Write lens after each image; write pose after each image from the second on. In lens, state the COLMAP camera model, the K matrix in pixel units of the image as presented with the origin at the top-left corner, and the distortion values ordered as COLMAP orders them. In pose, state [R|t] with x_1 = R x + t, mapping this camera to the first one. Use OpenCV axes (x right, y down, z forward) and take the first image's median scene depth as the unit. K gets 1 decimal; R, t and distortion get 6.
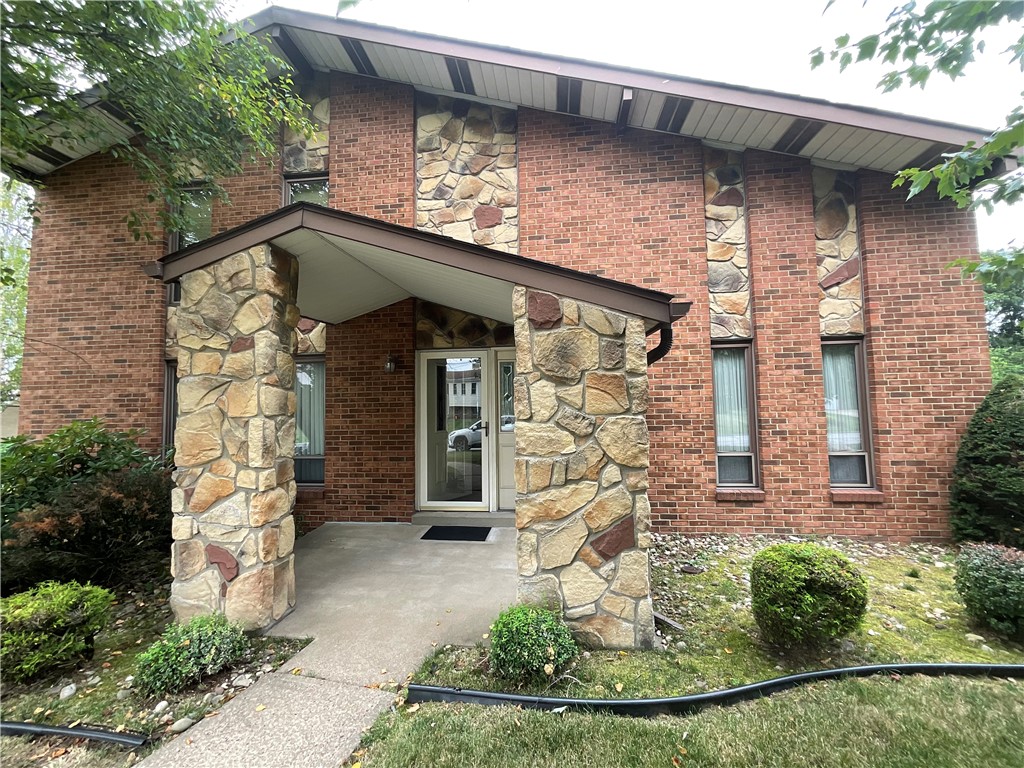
lens RADIAL K [[410.2, 0, 512.0], [0, 410.2, 384.0], [0, 0, 1]] dist [0.000490, 0.000521]
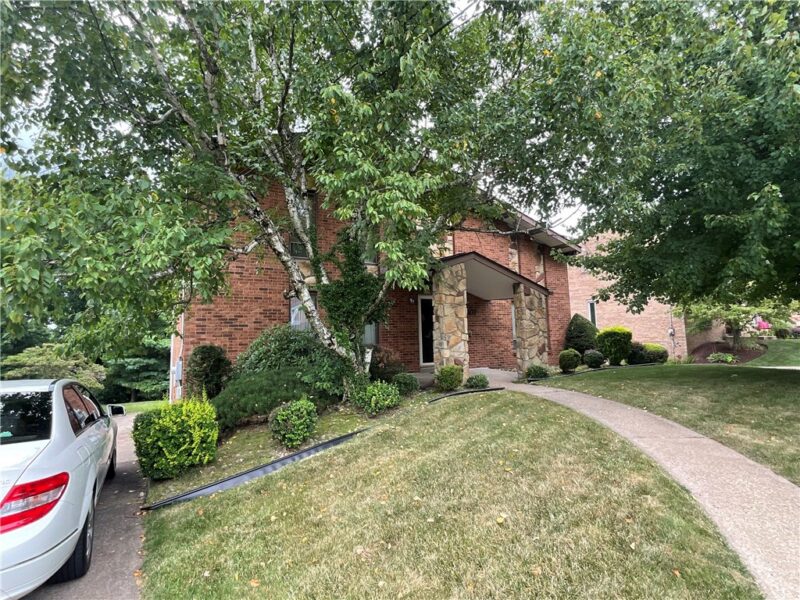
lens RADIAL K [[397.1, 0, 400.0], [0, 397.1, 300.0], [0, 0, 1]] dist [0.002013, 0.000093]
pose [[0.803294, 0.051792, 0.593327, -1.785827], [-0.019936, 0.997992, -0.060125, 0.087652], [-0.595249, 0.036469, 0.802713, -0.729228]]
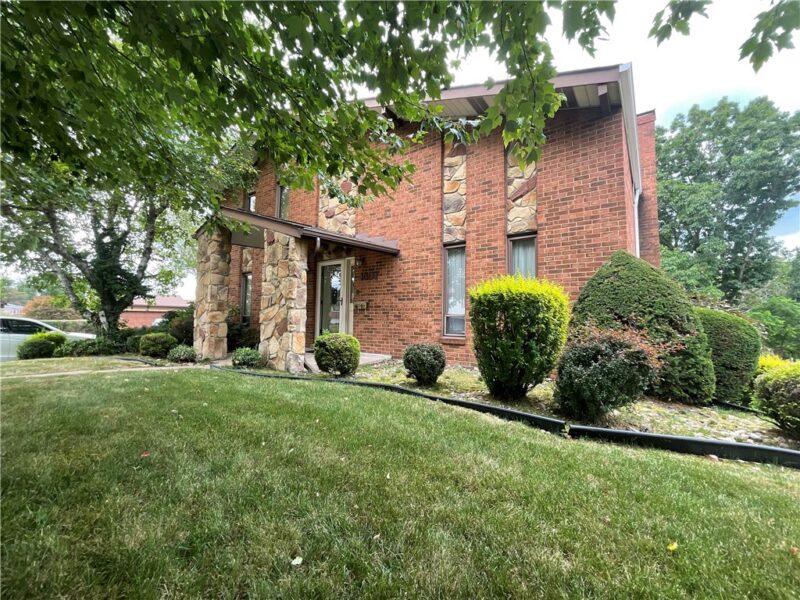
lens RADIAL K [[335.8, 0, 400.0], [0, 335.8, 300.0], [0, 0, 1]] dist [-0.001887, -0.000102]
pose [[0.867725, -0.003010, -0.497036, 1.045825], [0.000324, 0.999985, -0.005491, 0.125246], [0.497045, 0.004604, 0.867713, -0.222637]]
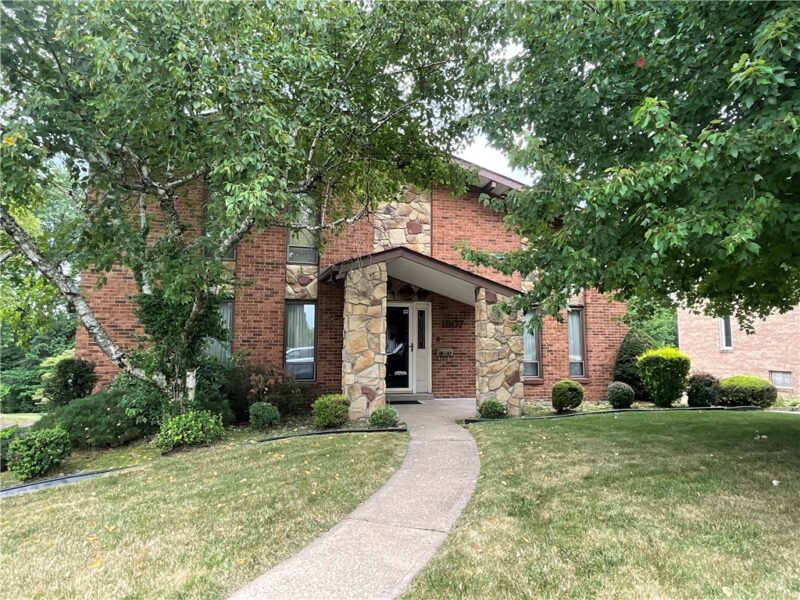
lens RADIAL K [[492.3, 0, 400.0], [0, 492.3, 300.0], [0, 0, 1]] dist [0.006384, 0.002720]
pose [[0.935693, 0.054023, 0.348654, -0.974493], [-0.038523, 0.997943, -0.051244, 0.018044], [-0.350705, 0.034517, 0.935850, -1.114417]]
